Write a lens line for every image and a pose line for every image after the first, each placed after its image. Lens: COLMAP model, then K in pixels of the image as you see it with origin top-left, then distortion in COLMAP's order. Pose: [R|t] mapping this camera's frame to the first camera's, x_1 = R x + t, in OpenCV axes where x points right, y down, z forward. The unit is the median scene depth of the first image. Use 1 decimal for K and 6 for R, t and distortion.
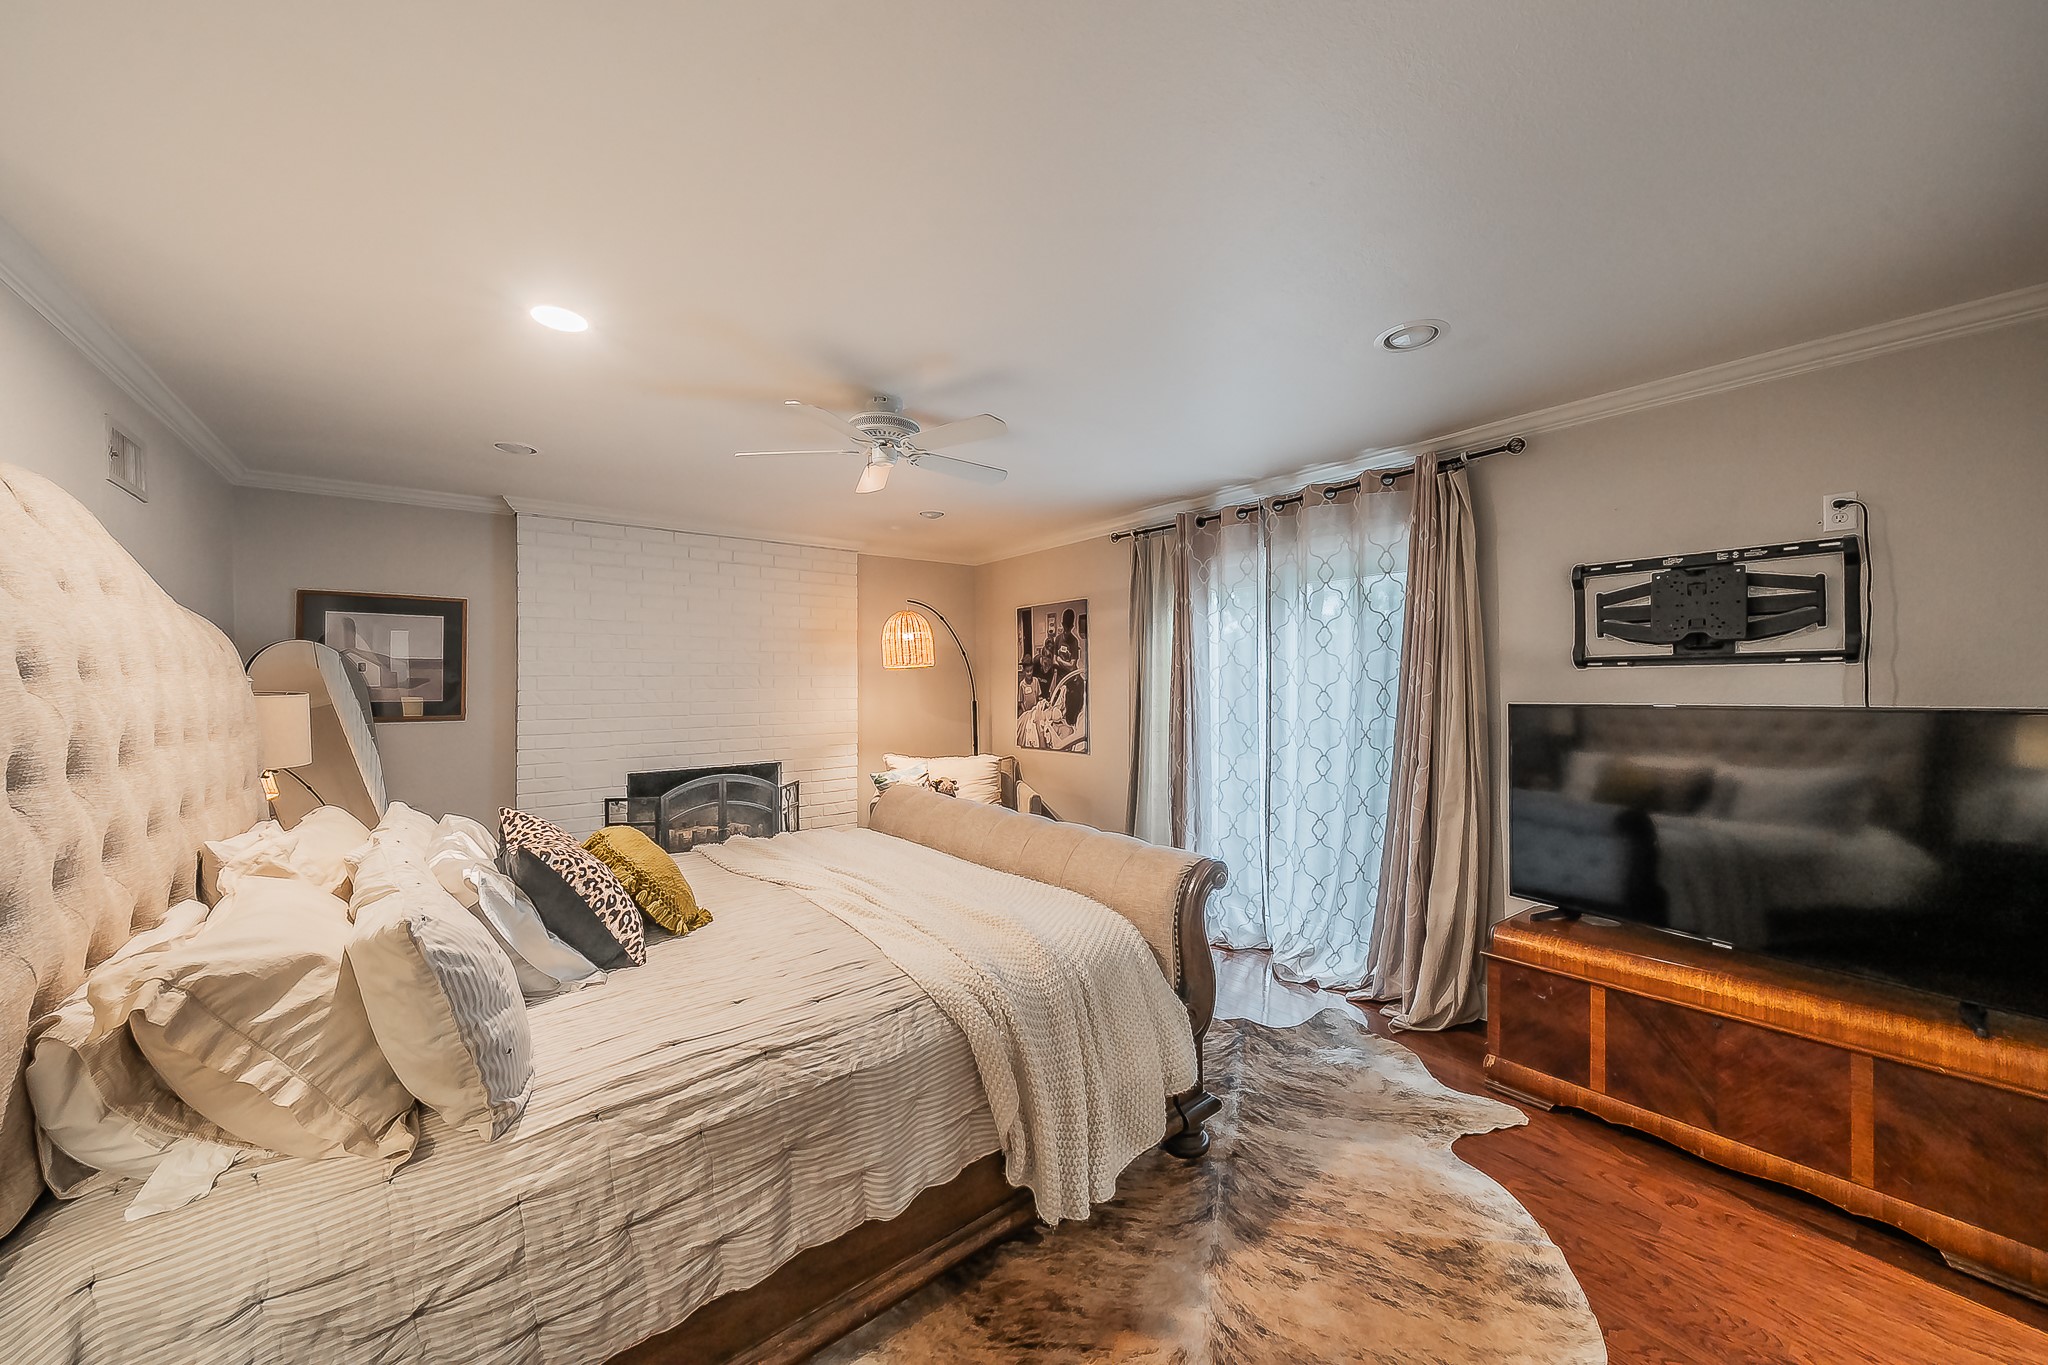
lens RADIAL K [[748.8, 0, 1018.7], [0, 748.8, 682.3], [0, 0, 1]] dist [-0.000108, 0.000145]
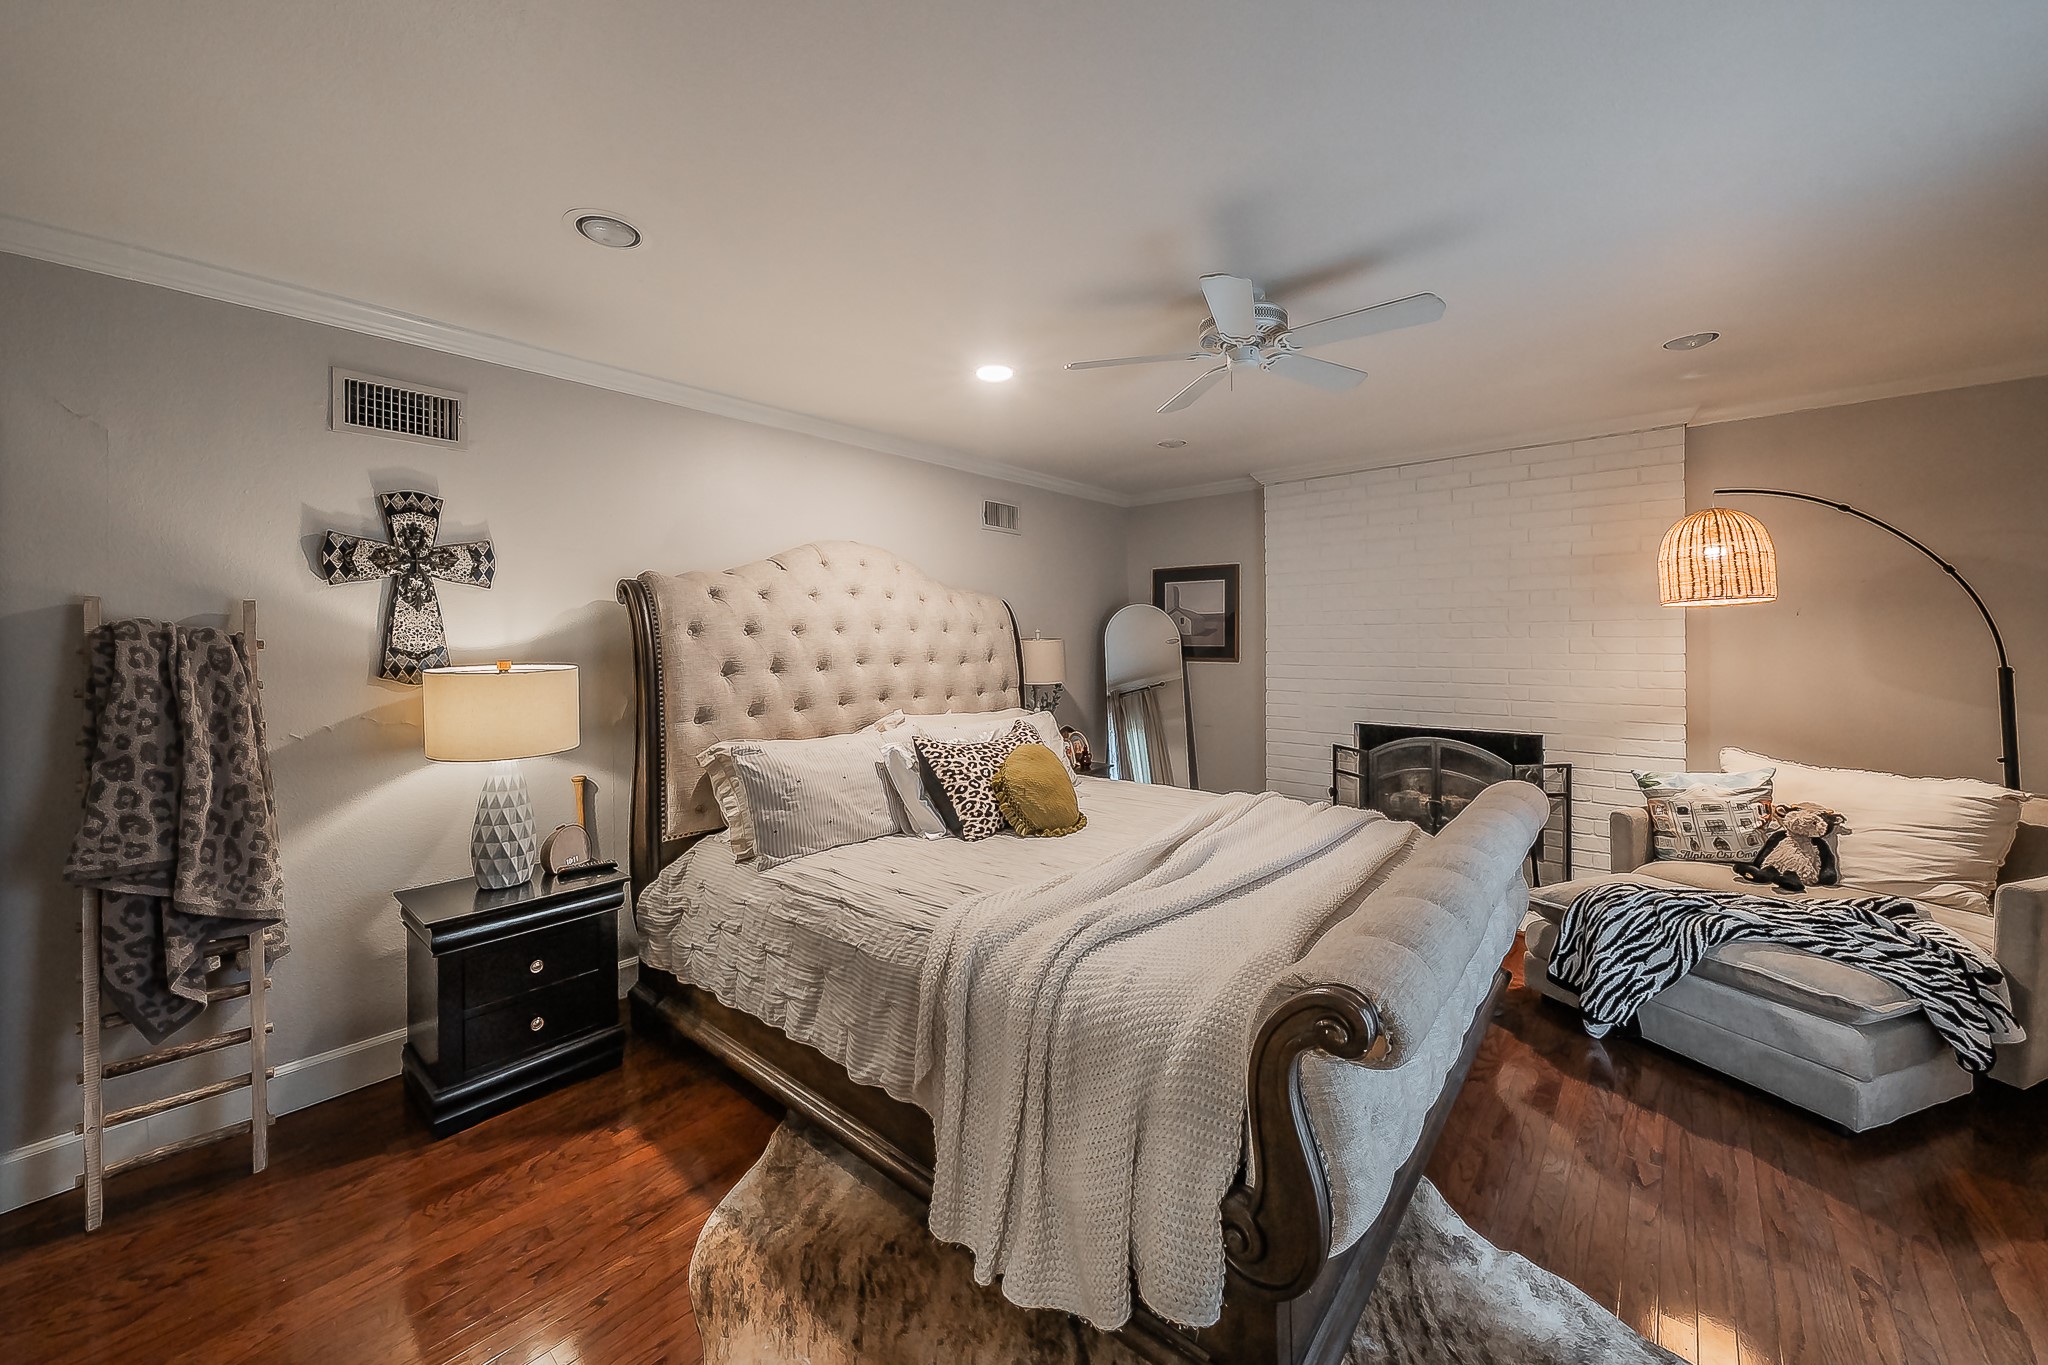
lens RADIAL K [[766.9, 0, 1024.6], [0, 766.9, 641.7], [0, 0, 1]] dist [-0.000469, -0.000120]
pose [[0.171507, 0.010879, -0.985123, 0.928248], [0.005713, 0.999911, 0.012037, -0.000705], [0.985166, -0.007693, 0.171429, 0.914889]]
